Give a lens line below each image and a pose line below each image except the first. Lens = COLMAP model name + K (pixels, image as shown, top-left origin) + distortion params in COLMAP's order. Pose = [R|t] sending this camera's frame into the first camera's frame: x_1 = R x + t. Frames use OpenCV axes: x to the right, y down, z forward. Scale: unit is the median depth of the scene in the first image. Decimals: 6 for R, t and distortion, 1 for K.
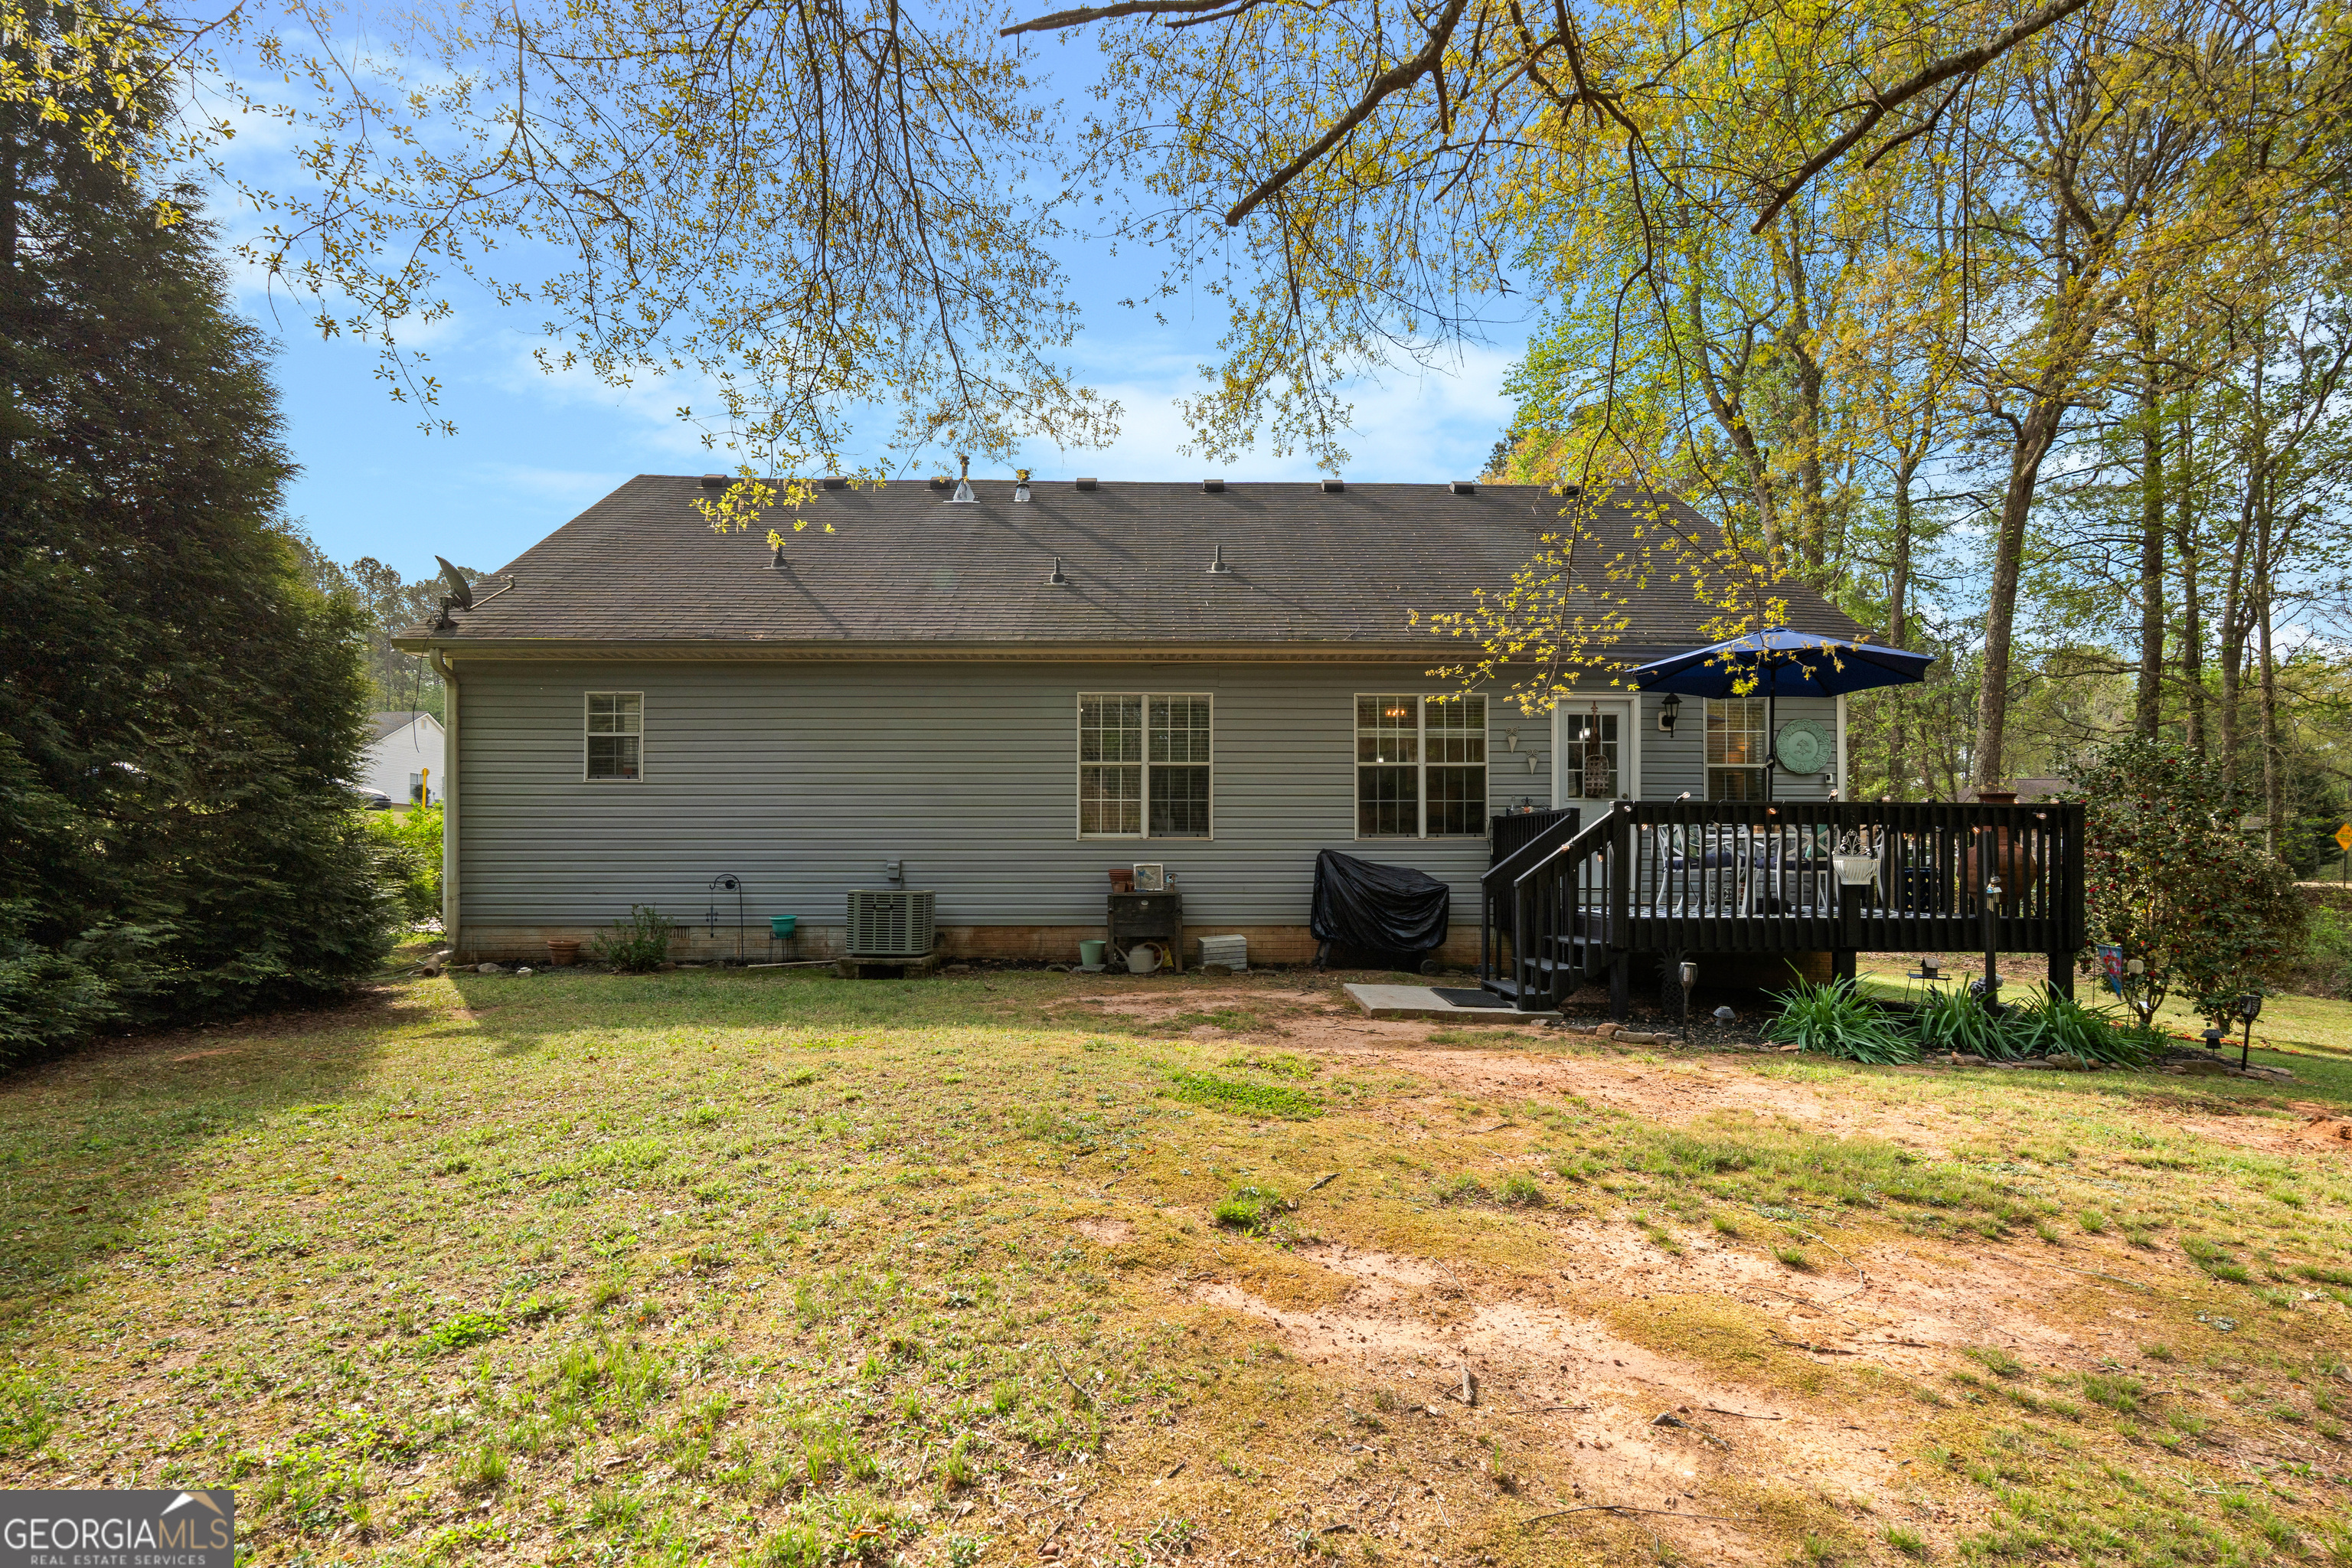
lens RADIAL K [[1051.0, 0, 1170.6], [0, 1051.0, 809.1], [0, 0, 1]] dist [-0.001912, -0.000141]
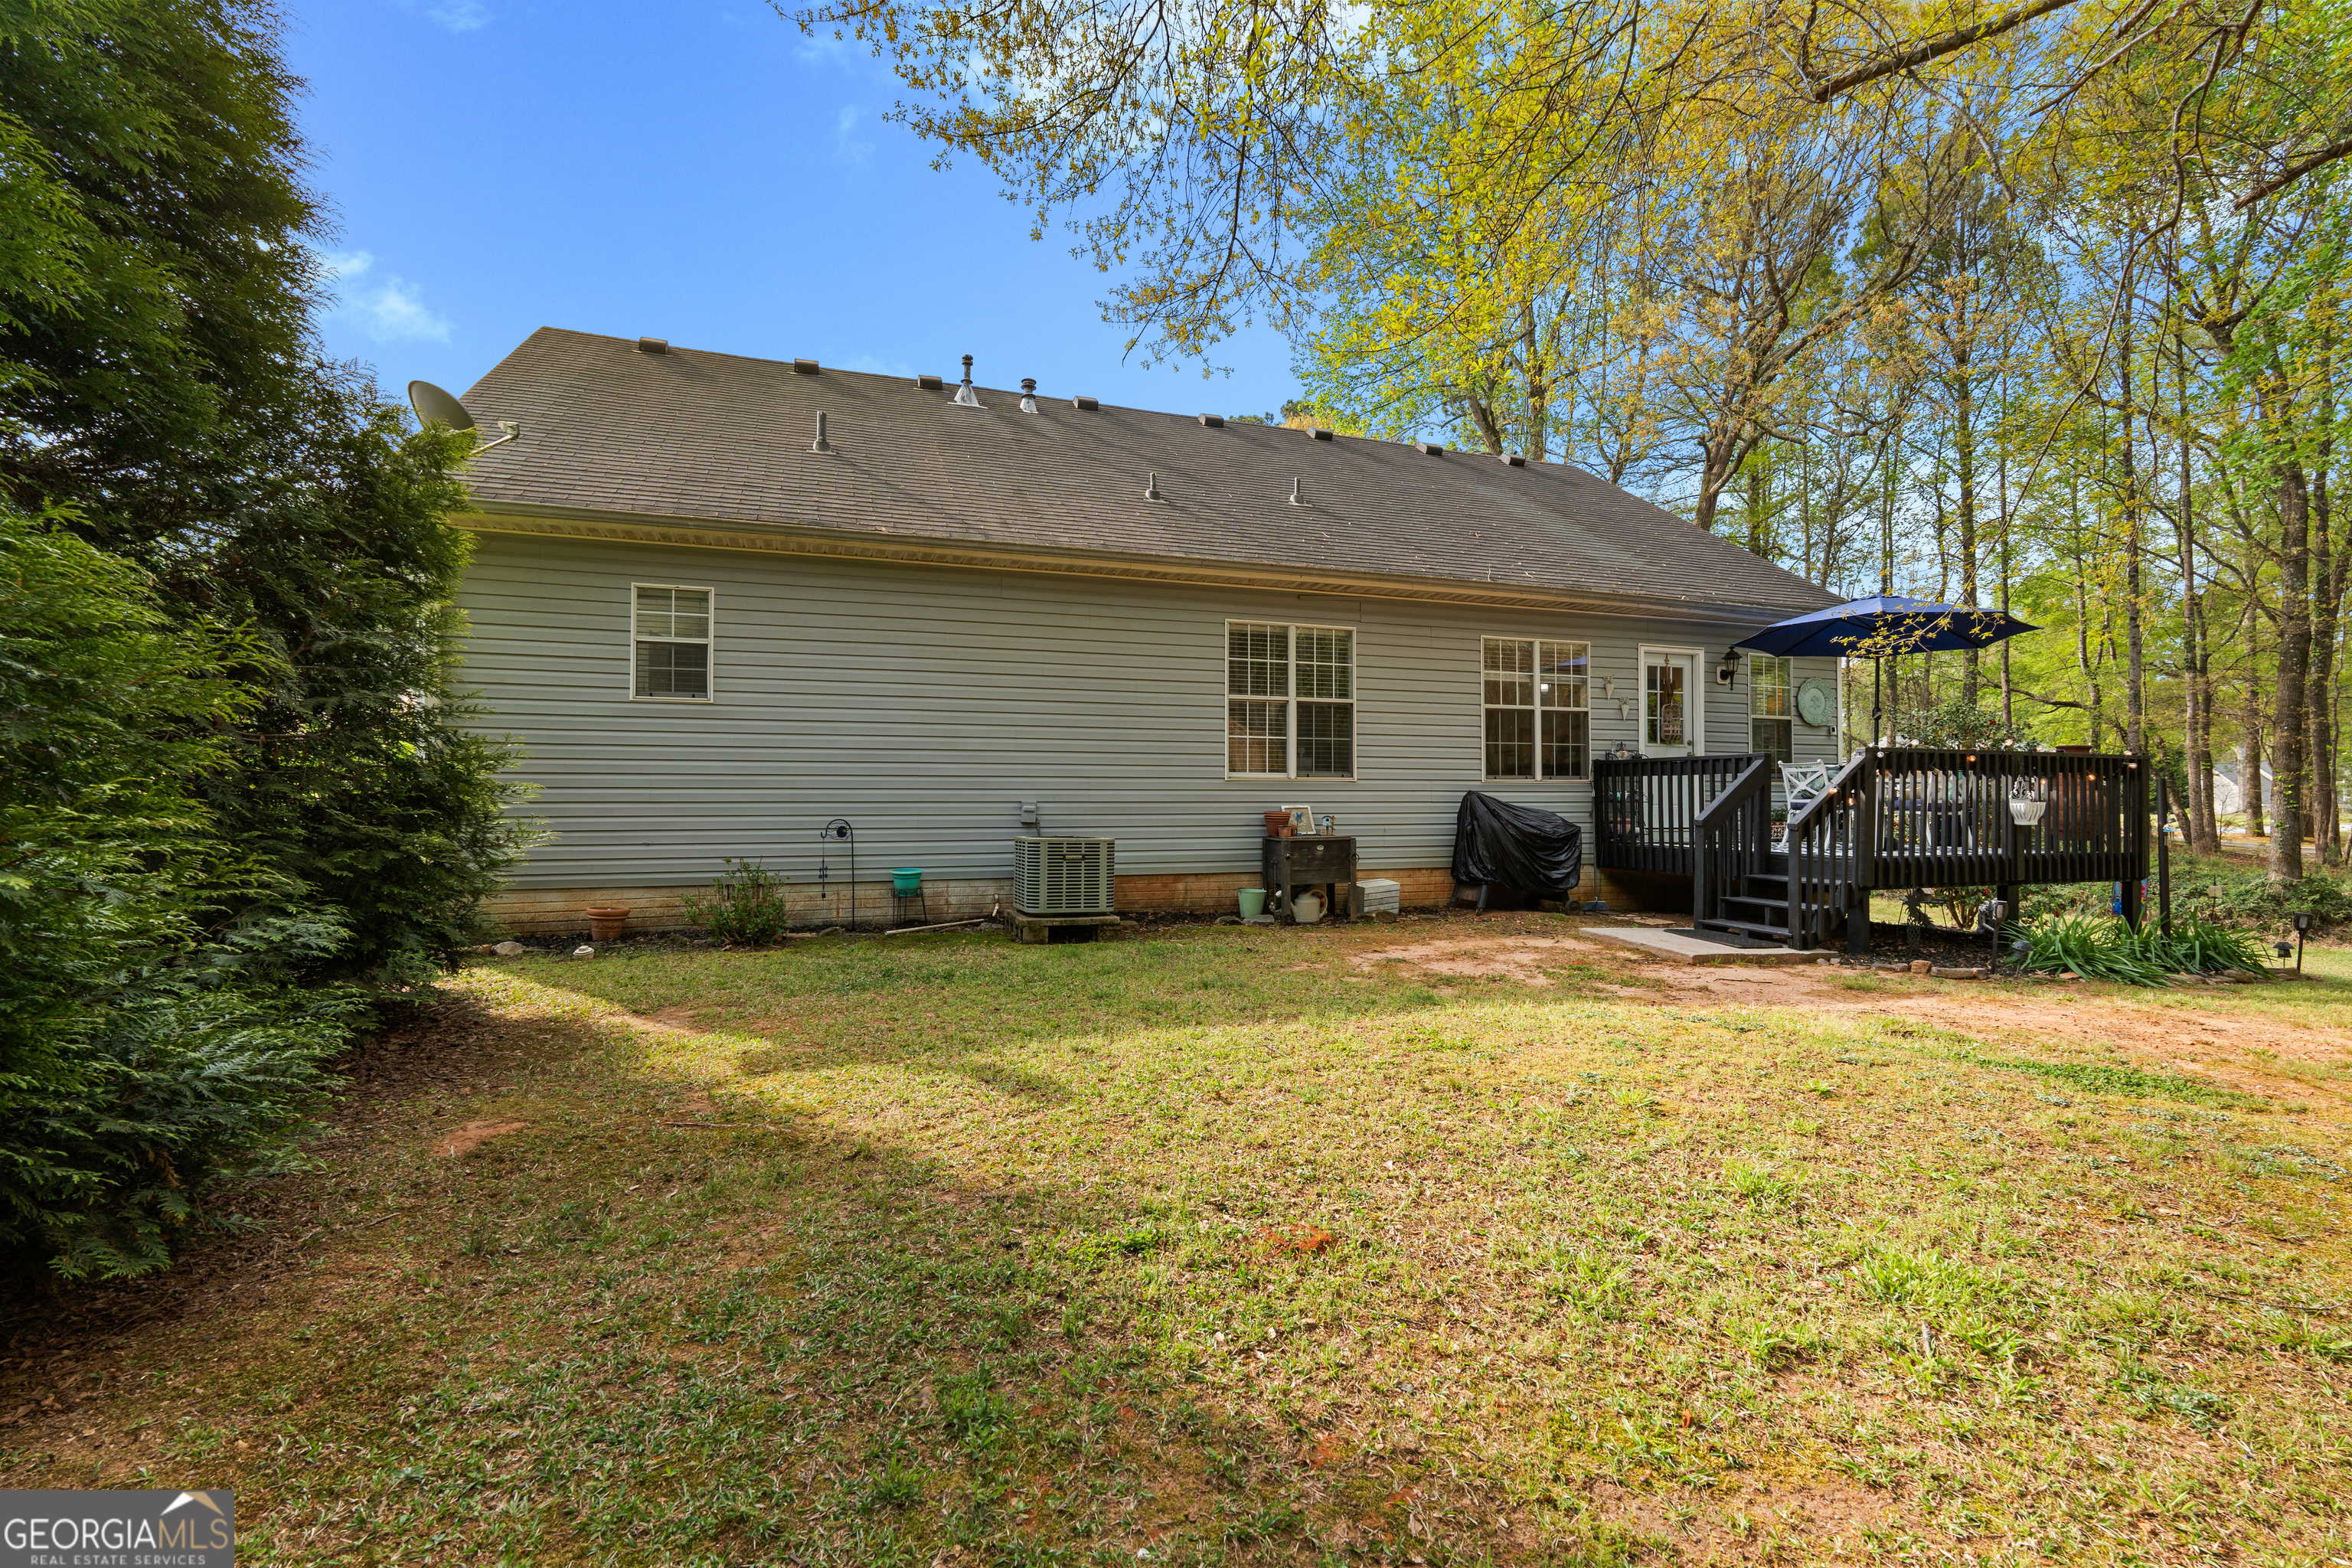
lens RADIAL K [[970.1, 0, 1123.8], [0, 970.1, 751.6], [0, 0, 1]] dist [-0.001896, -0.000001]
pose [[0.956323, 0.015395, 0.291907, -0.420606], [-0.015730, 0.999876, -0.001200, 0.007150], [-0.291889, -0.003444, 0.956446, 0.216289]]
